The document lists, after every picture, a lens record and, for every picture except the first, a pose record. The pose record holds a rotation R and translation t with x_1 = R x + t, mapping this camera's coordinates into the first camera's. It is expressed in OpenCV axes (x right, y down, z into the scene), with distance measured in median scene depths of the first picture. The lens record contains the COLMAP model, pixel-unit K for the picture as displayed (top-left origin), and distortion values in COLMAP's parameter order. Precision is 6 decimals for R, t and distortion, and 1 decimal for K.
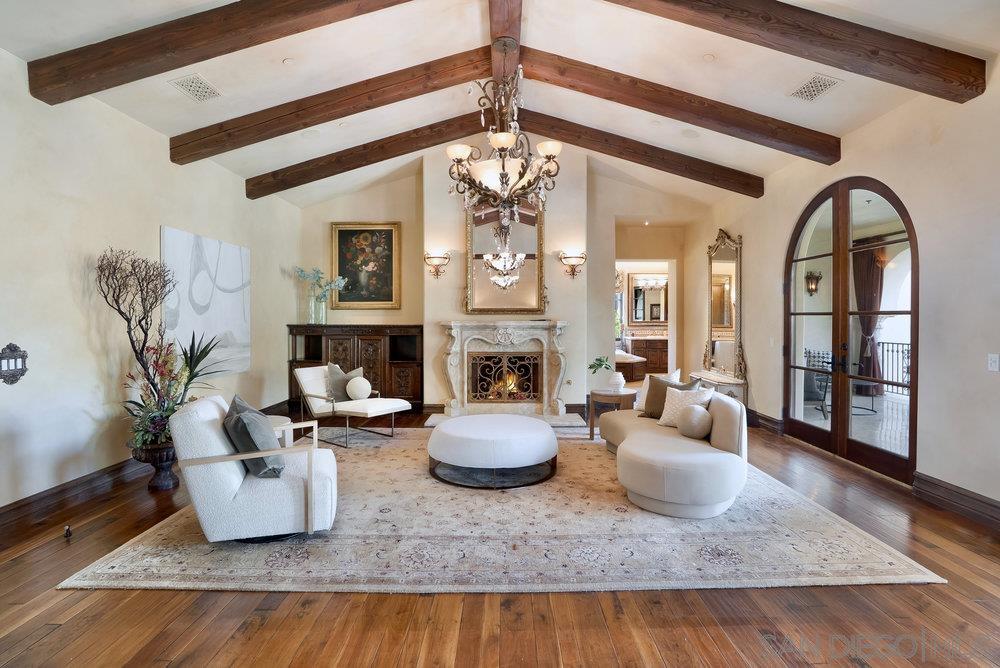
lens RADIAL K [[463.8, 0, 496.4], [0, 463.8, 329.1], [0, 0, 1]] dist [-0.038804, 0.000821]
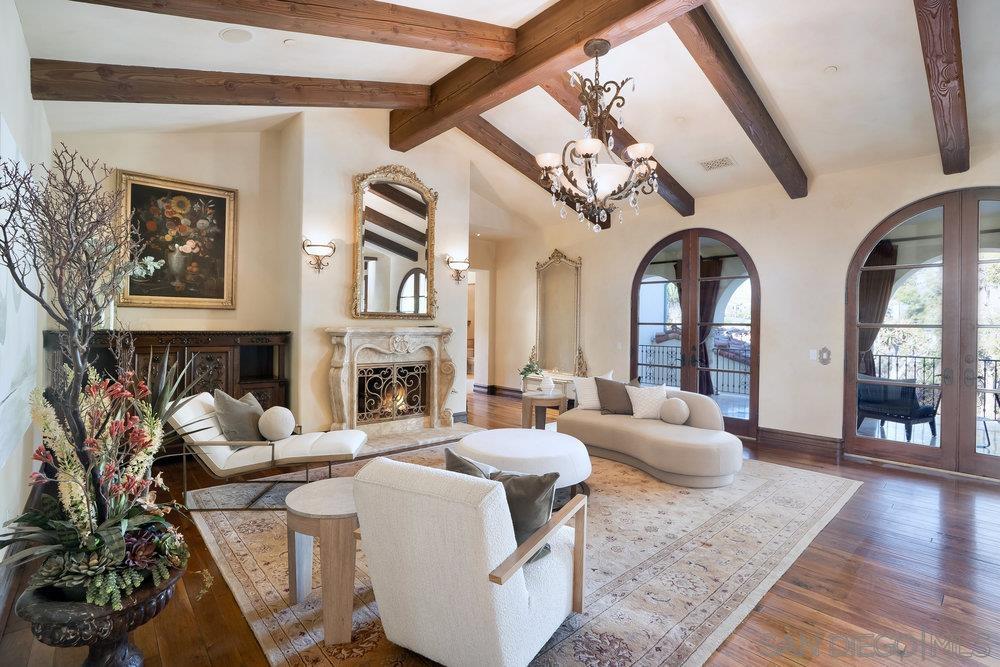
lens RADIAL K [[463.8, 0, 496.8], [0, 463.8, 330.8], [0, 0, 1]] dist [-0.038804, 0.000821]
pose [[0.755805, 0.001473, 0.654795, -0.408814], [0.004198, 0.999966, -0.007096, -0.003544], [-0.654783, 0.008113, 0.755773, 0.211282]]
